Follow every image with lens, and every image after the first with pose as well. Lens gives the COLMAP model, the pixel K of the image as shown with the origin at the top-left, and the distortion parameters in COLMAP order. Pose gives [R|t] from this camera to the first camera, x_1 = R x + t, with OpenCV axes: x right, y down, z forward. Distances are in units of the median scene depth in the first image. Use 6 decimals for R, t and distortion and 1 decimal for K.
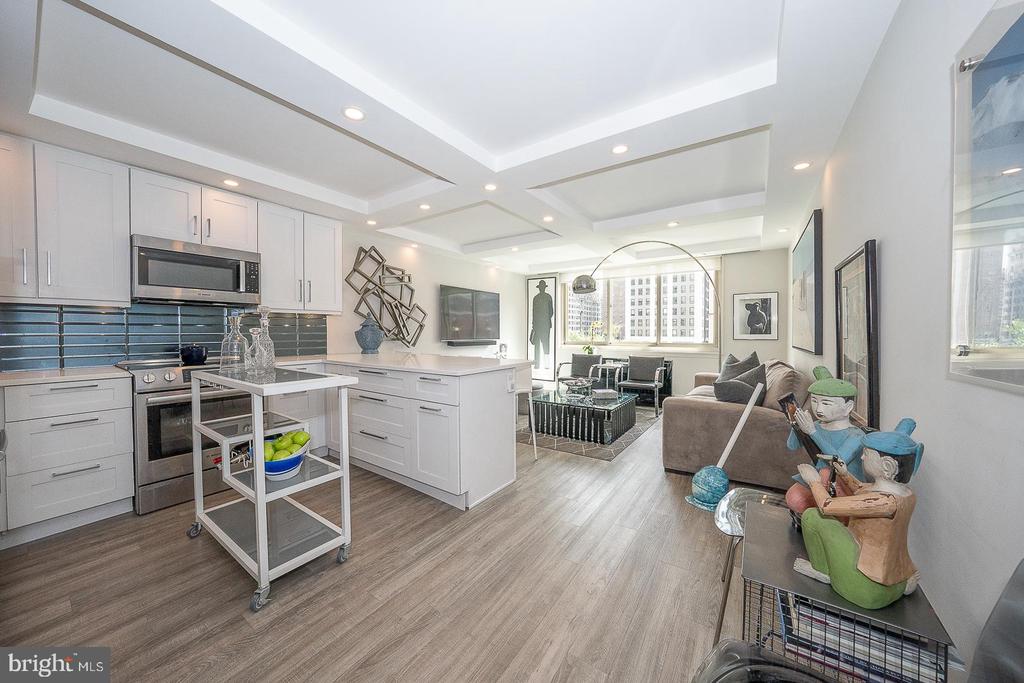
lens RADIAL K [[353.0, 0, 511.4], [0, 353.0, 337.7], [0, 0, 1]] dist [-0.014757, 0.000420]
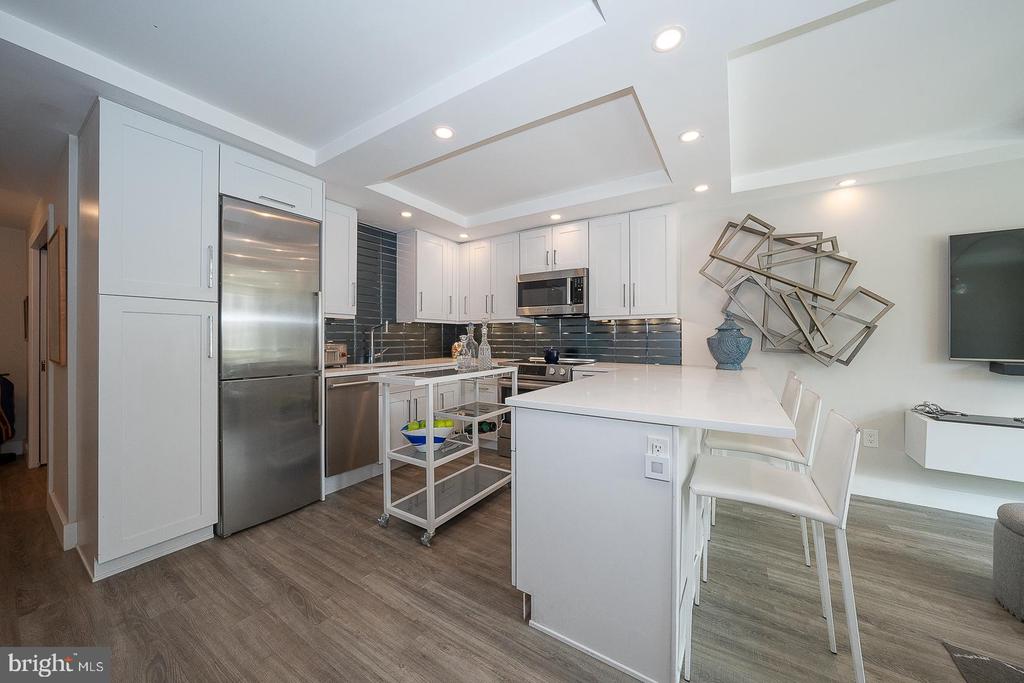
lens RADIAL K [[353.0, 0, 511.4], [0, 353.0, 337.7], [0, 0, 1]] dist [-0.014757, 0.000420]
pose [[0.037048, -0.000417, -0.999313, 0.294077], [-0.017954, 0.999838, -0.001083, -0.010300], [0.999152, 0.017981, 0.037035, 0.555014]]
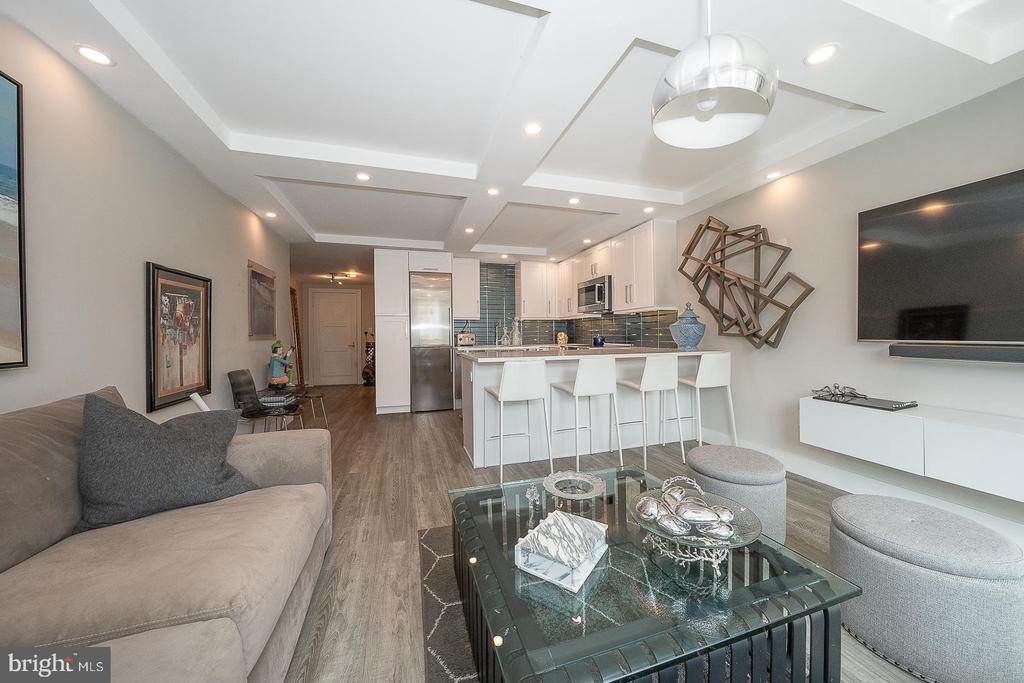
lens RADIAL K [[353.0, 0, 511.4], [0, 353.0, 337.7], [0, 0, 1]] dist [-0.014757, 0.000420]
pose [[-0.622845, 0.016276, -0.782176, 0.537429], [-0.000375, 0.999777, 0.021103, -0.004894], [0.782345, 0.013437, -0.622700, 1.226941]]
